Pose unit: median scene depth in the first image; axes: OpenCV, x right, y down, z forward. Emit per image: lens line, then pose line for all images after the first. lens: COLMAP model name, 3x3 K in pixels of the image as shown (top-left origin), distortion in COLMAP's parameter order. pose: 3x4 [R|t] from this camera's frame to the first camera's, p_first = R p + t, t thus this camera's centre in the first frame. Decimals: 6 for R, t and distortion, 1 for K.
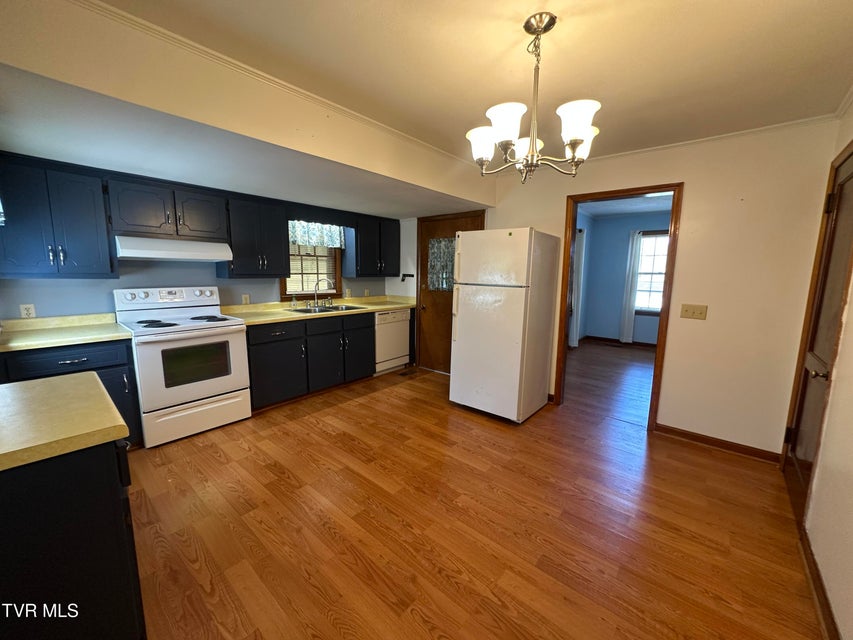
lens RADIAL K [[340.6, 0, 425.9], [0, 340.6, 319.4], [0, 0, 1]] dist [0.002636, 0.000303]
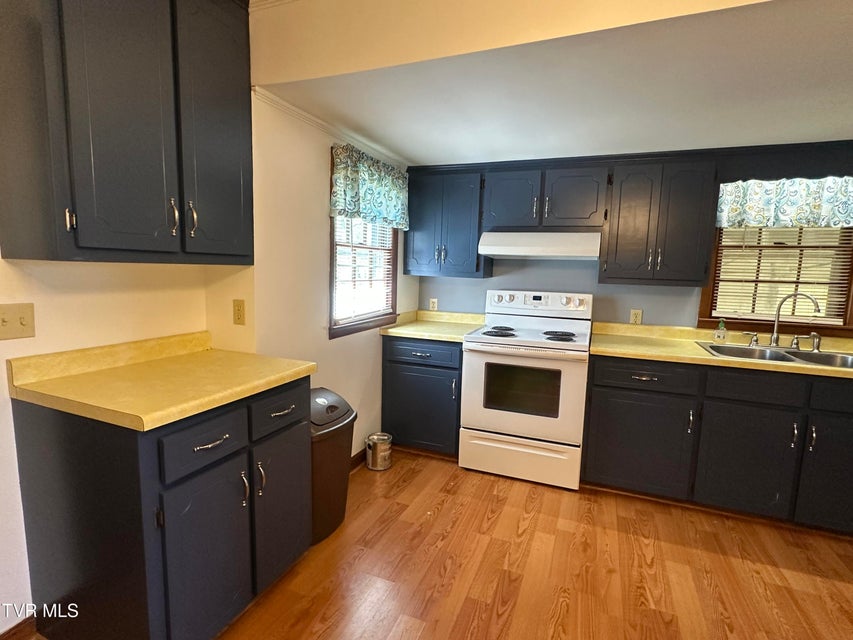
lens RADIAL K [[425.0, 0, 426.3], [0, 425.0, 323.5], [0, 0, 1]] dist [-0.004192, -0.000296]
pose [[0.319955, 0.120760, -0.939705, 0.126066], [-0.157488, 0.984824, 0.072936, -0.046684], [0.934252, 0.124656, 0.334117, 0.390087]]
